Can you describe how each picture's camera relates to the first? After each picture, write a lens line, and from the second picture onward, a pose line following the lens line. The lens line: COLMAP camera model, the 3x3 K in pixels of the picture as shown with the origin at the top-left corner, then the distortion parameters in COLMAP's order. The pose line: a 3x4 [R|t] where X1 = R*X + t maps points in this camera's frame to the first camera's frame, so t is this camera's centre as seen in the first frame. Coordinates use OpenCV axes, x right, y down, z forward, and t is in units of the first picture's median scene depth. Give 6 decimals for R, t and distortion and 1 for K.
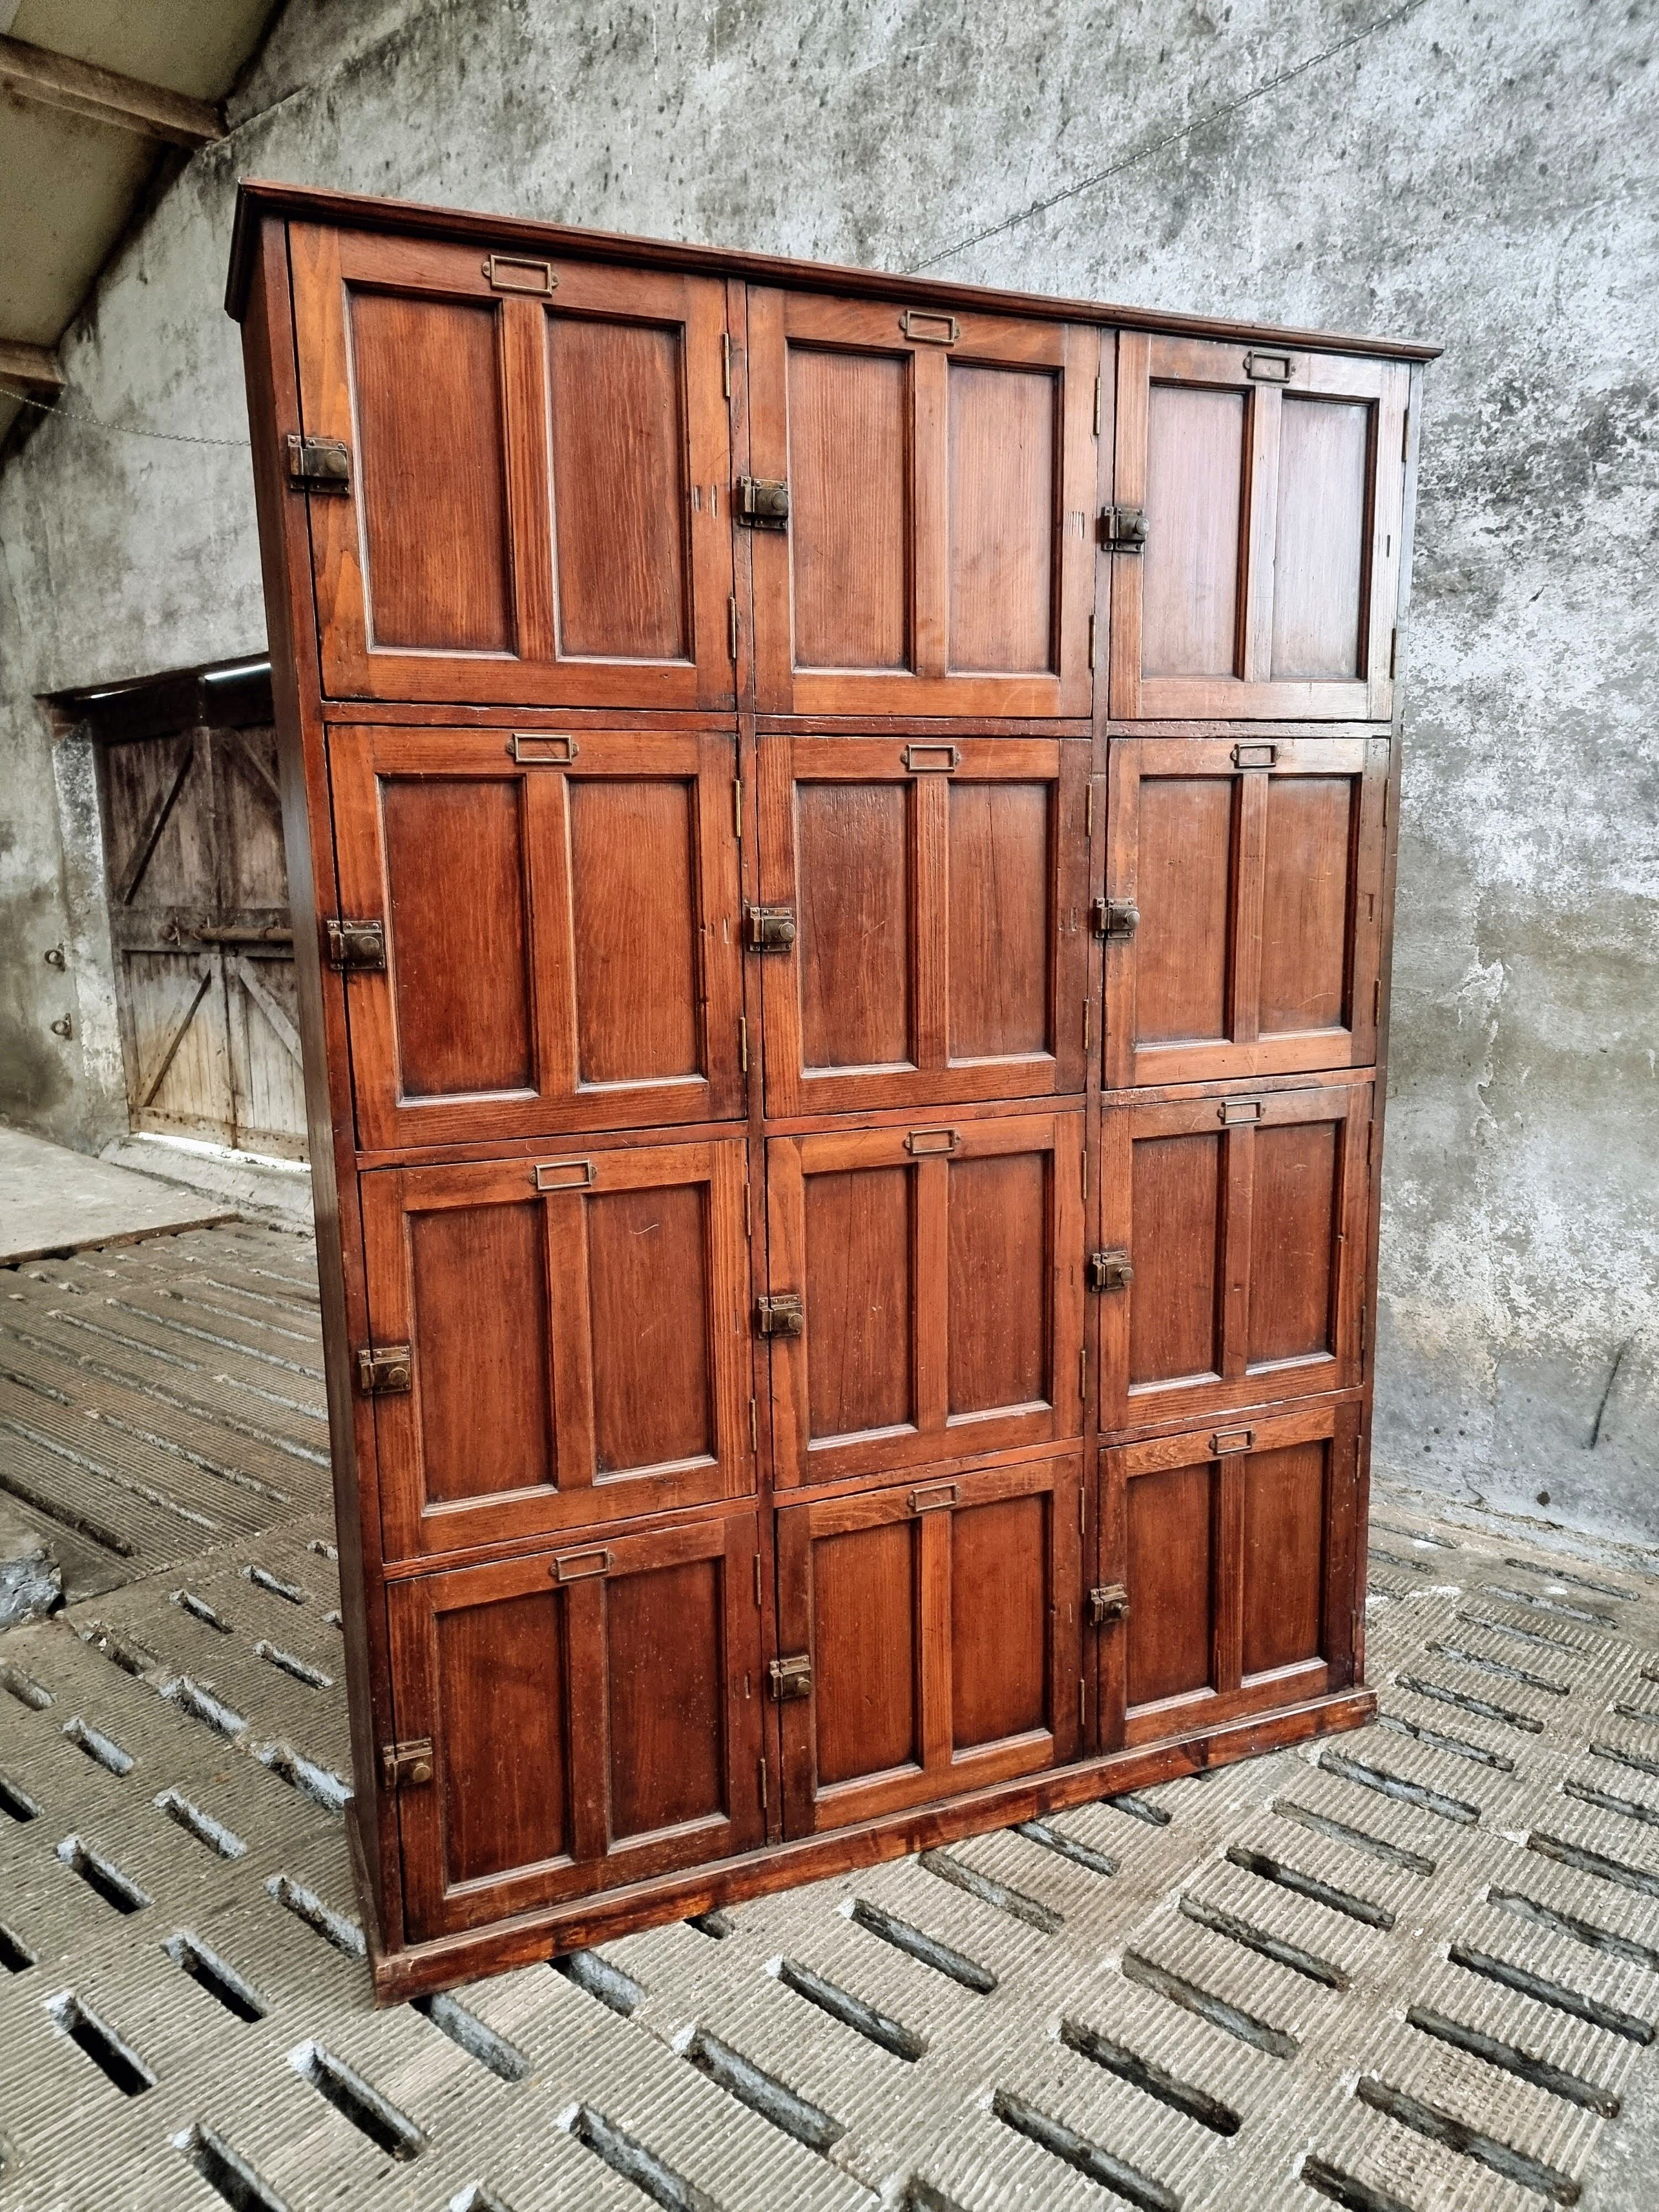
lens RADIAL K [[1538.4, 0, 803.7], [0, 1538.4, 1111.9], [0, 0, 1]] dist [0.076754, -0.071071]
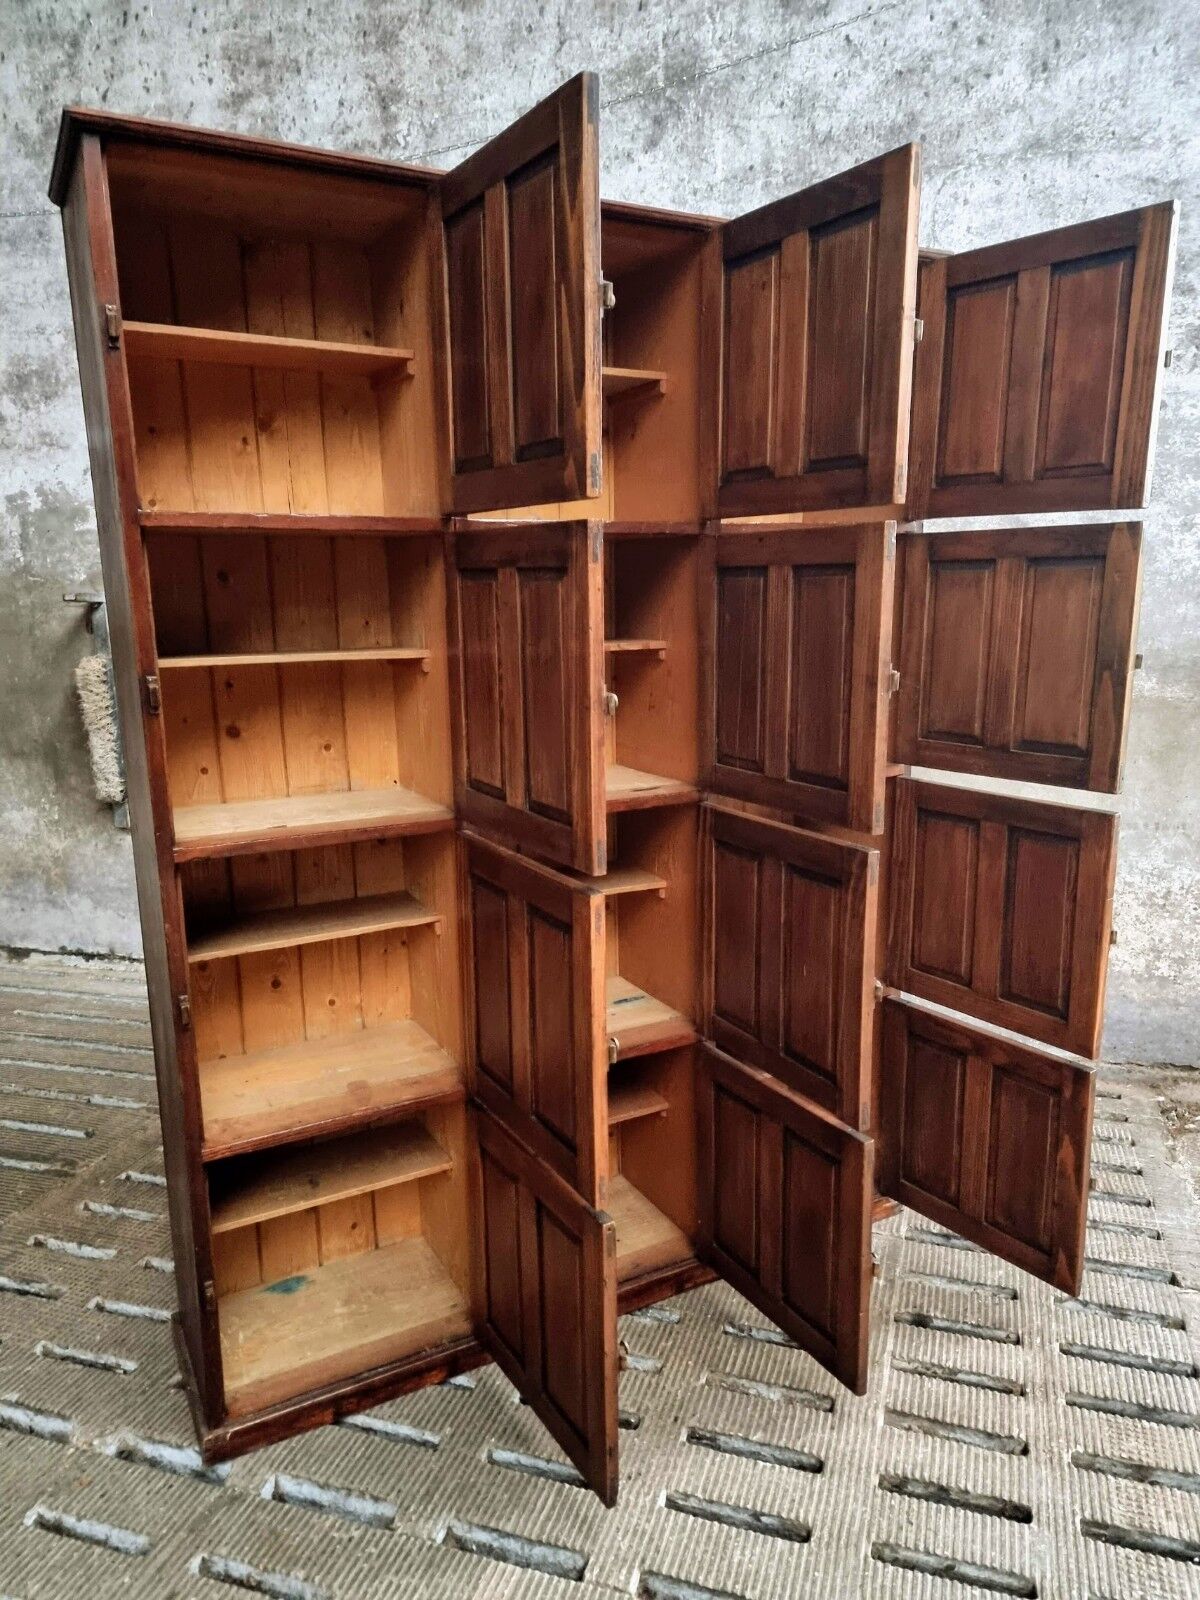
lens RADIAL K [[1112.8, 0, 595.7], [0, 1112.8, 809.0], [0, 0, 1]] dist [0.076754, -0.071071]
pose [[0.919520, -0.077500, 0.385326, -0.258802], [0.065114, 0.996858, 0.045114, -0.040047], [-0.387611, -0.016393, 0.921677, 0.123450]]
